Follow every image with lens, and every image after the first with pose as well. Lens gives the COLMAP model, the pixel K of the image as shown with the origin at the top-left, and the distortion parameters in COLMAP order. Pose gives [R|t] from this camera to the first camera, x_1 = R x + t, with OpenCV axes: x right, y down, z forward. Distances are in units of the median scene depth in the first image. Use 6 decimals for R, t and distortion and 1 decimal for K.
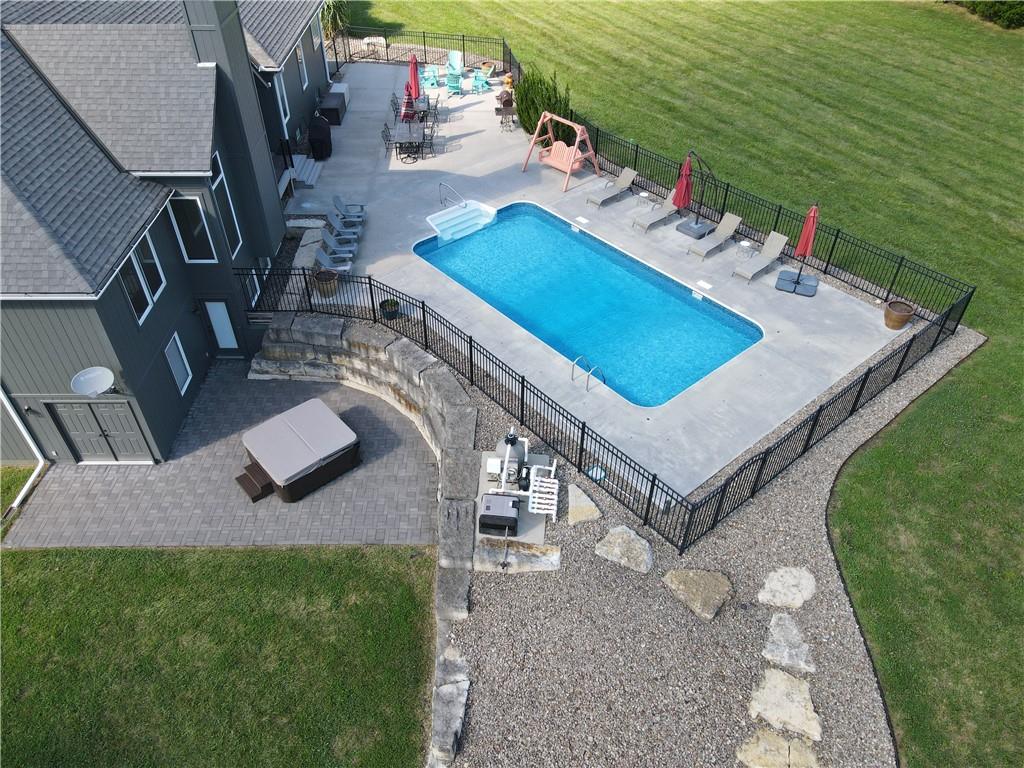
lens RADIAL K [[743.7, 0, 498.5], [0, 743.7, 379.0], [0, 0, 1]] dist [0.024331, -0.001333]
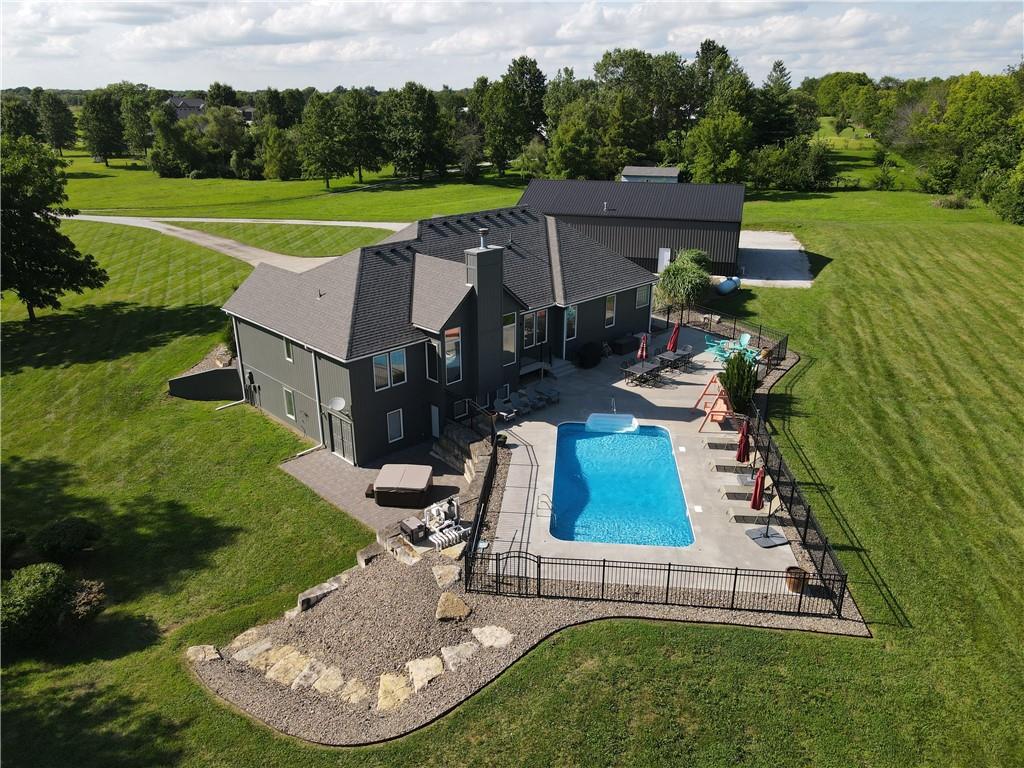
lens RADIAL K [[749.0, 0, 499.1], [0, 749.0, 381.4], [0, 0, 1]] dist [-0.000028, 0.010377]
pose [[0.692721, 0.260580, -0.672485, 0.997582], [-0.472172, 0.868690, -0.149773, 0.042639], [0.545153, 0.421279, 0.724798, -0.232415]]
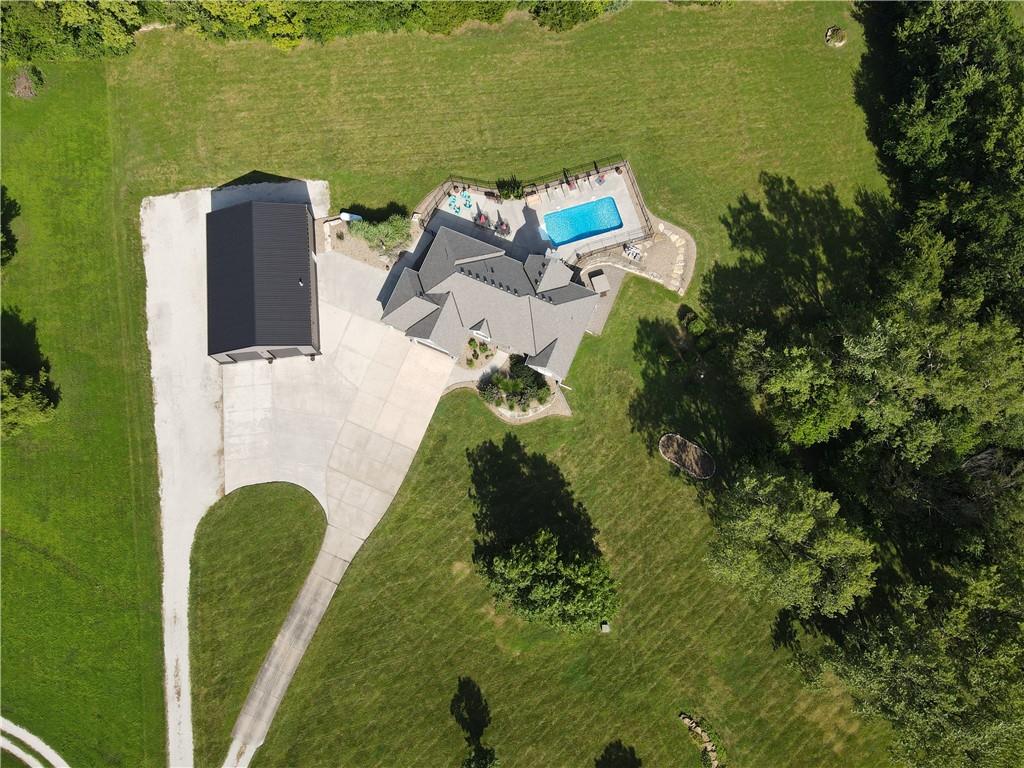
lens RADIAL K [[743.7, 0, 498.5], [0, 743.7, 379.0], [0, 0, 1]] dist [0.024331, -0.001333]
pose [[0.385145, -0.897671, 0.214128, -2.341805], [0.608442, 0.421454, 0.672439, -3.738194], [-0.693874, -0.128702, 0.708502, -2.421863]]
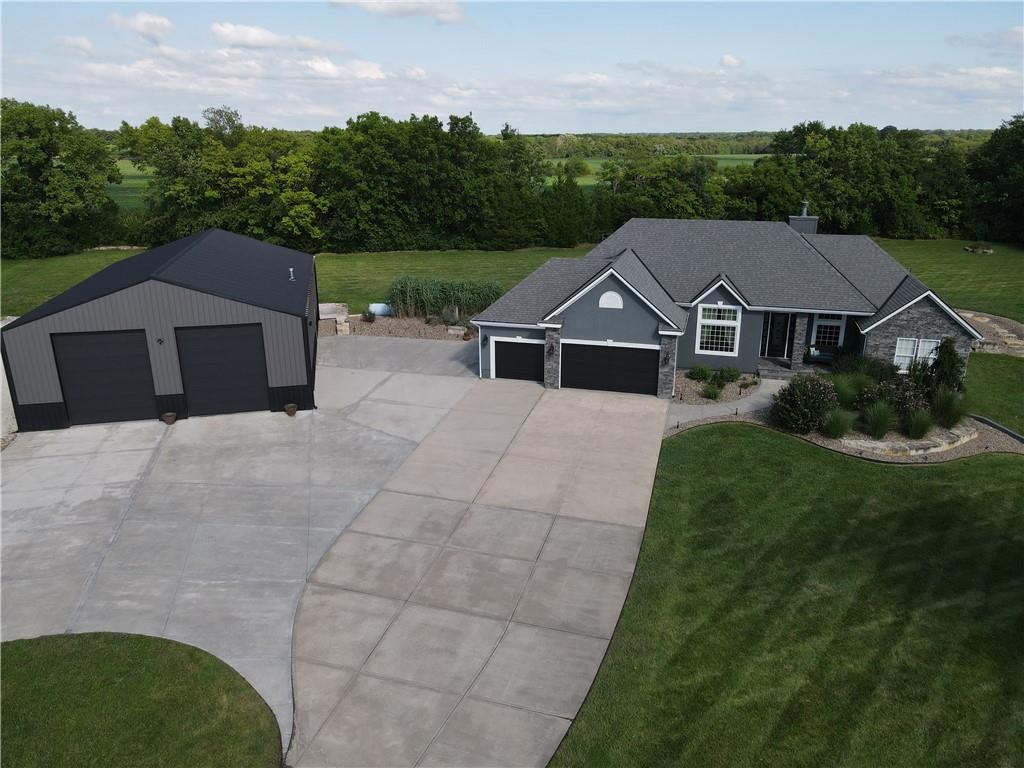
lens RADIAL K [[749.0, 0, 499.1], [0, 749.0, 381.4], [0, 0, 1]] dist [-0.000028, 0.010377]
pose [[0.279277, -0.297979, 0.912805, -3.194522], [0.634810, 0.770540, 0.057314, -0.892033], [-0.720431, 0.563451, 0.404354, 1.003688]]
